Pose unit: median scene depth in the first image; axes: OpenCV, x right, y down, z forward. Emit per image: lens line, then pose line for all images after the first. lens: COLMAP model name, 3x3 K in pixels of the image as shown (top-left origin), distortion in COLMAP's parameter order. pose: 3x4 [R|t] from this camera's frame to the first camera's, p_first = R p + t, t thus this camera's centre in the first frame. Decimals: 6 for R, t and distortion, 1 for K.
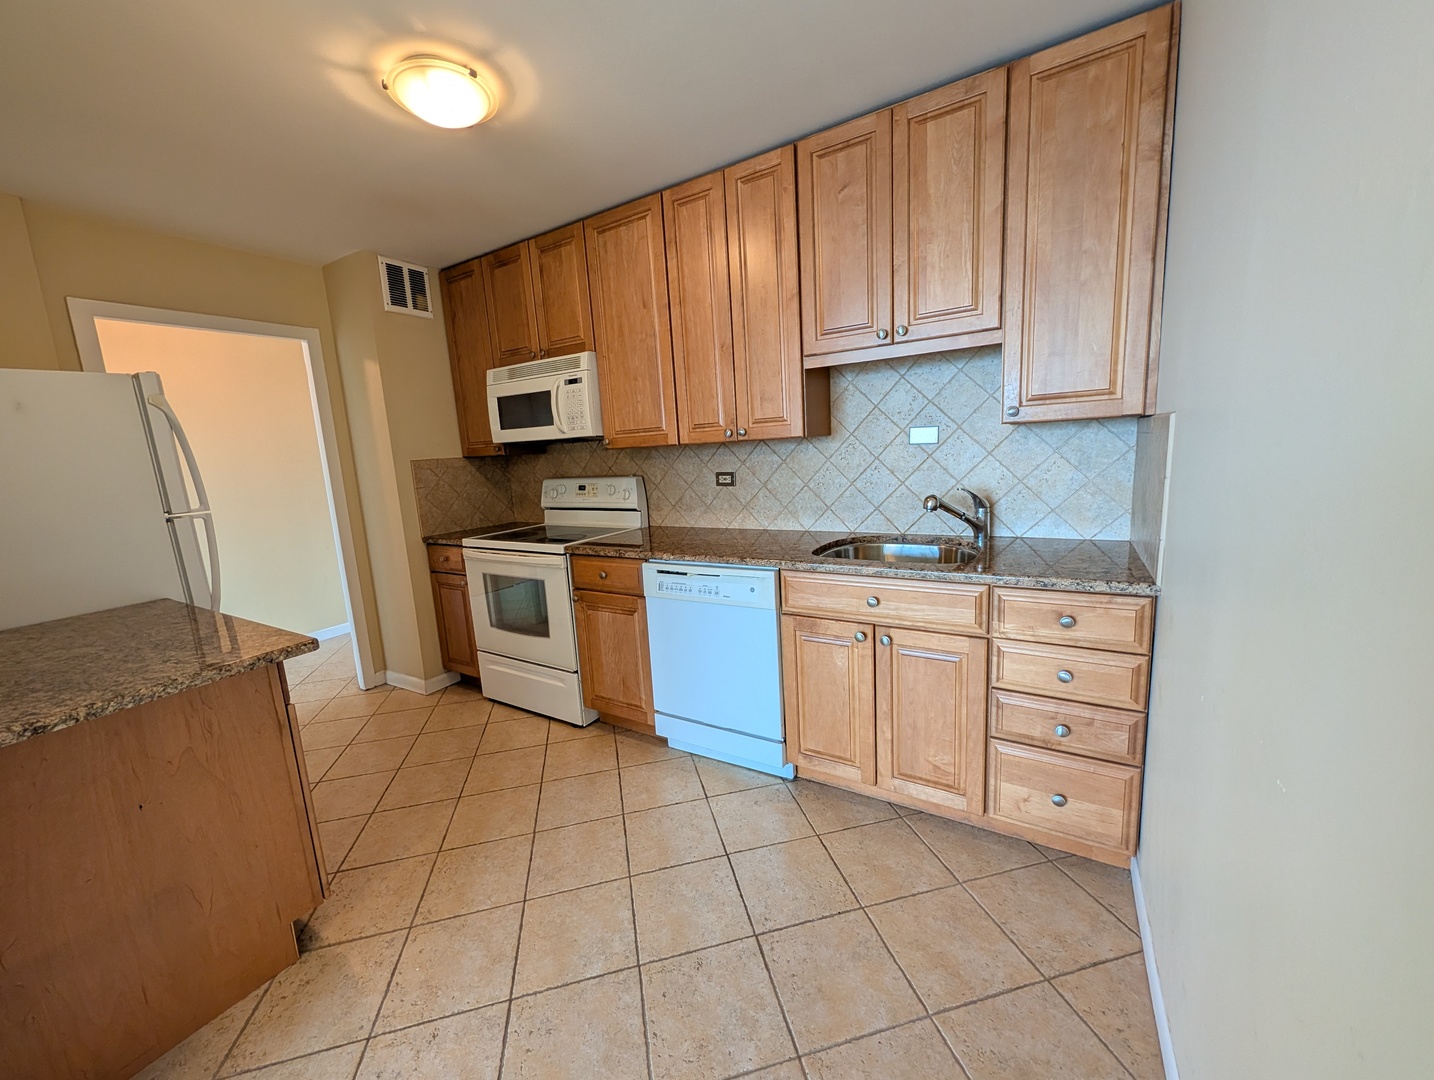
lens RADIAL K [[550.4, 0, 714.4], [0, 550.4, 537.9], [0, 0, 1]] dist [-0.000463, -0.000311]
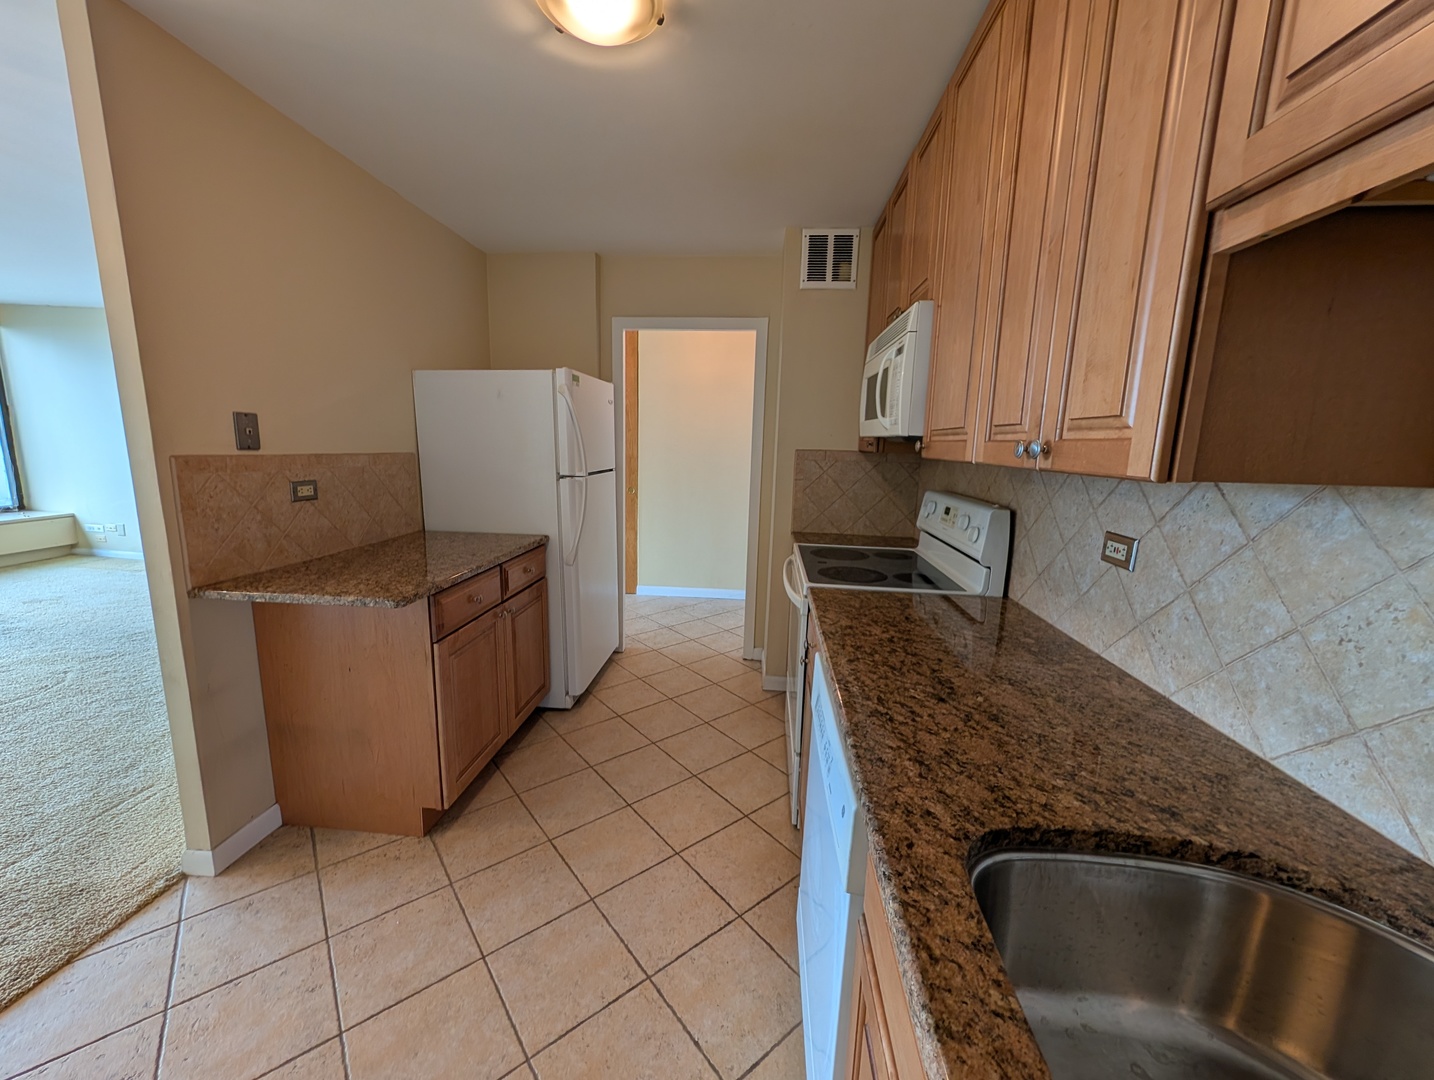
lens RADIAL K [[550.4, 0, 715.2], [0, 550.4, 536.8], [0, 0, 1]] dist [-0.000463, -0.000311]
pose [[0.439562, 0.221846, -0.870385, 0.259123], [-0.198472, 0.969056, 0.146763, -0.116548], [0.876010, 0.108236, 0.469991, 0.497407]]
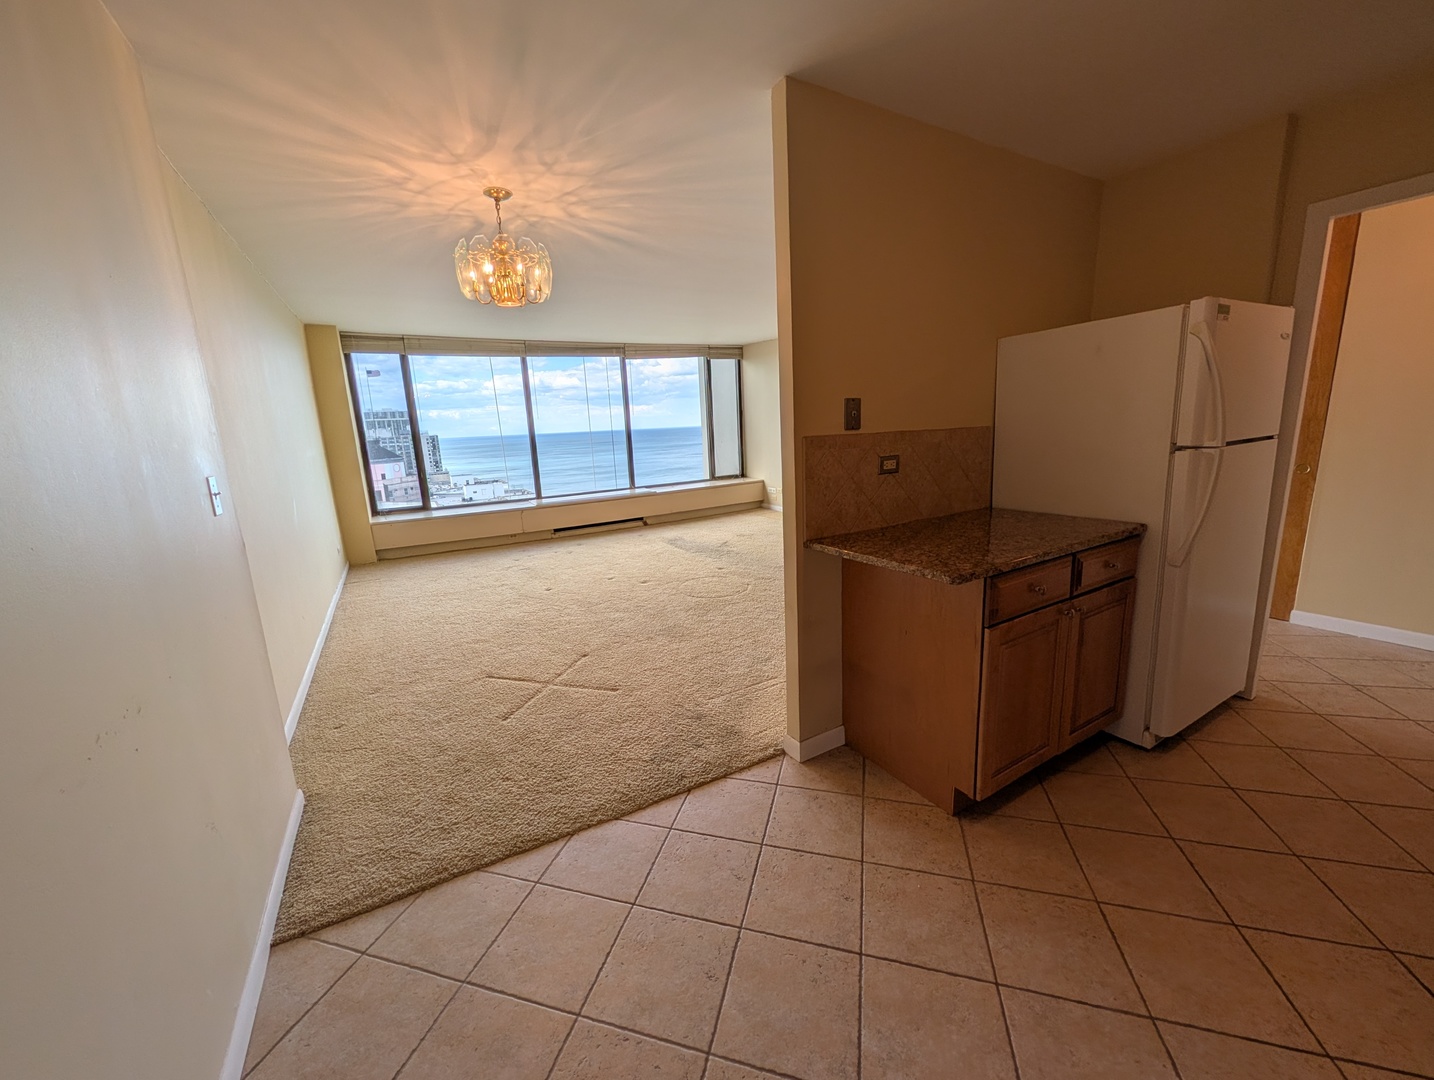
lens RADIAL K [[550.4, 0, 714.2], [0, 550.4, 537.5], [0, 0, 1]] dist [-0.000463, -0.000311]
pose [[-0.473896, 0.257645, -0.842046, 0.209784], [-0.067924, 0.942695, 0.326667, -0.107903], [0.877957, 0.212001, -0.429240, 0.501973]]
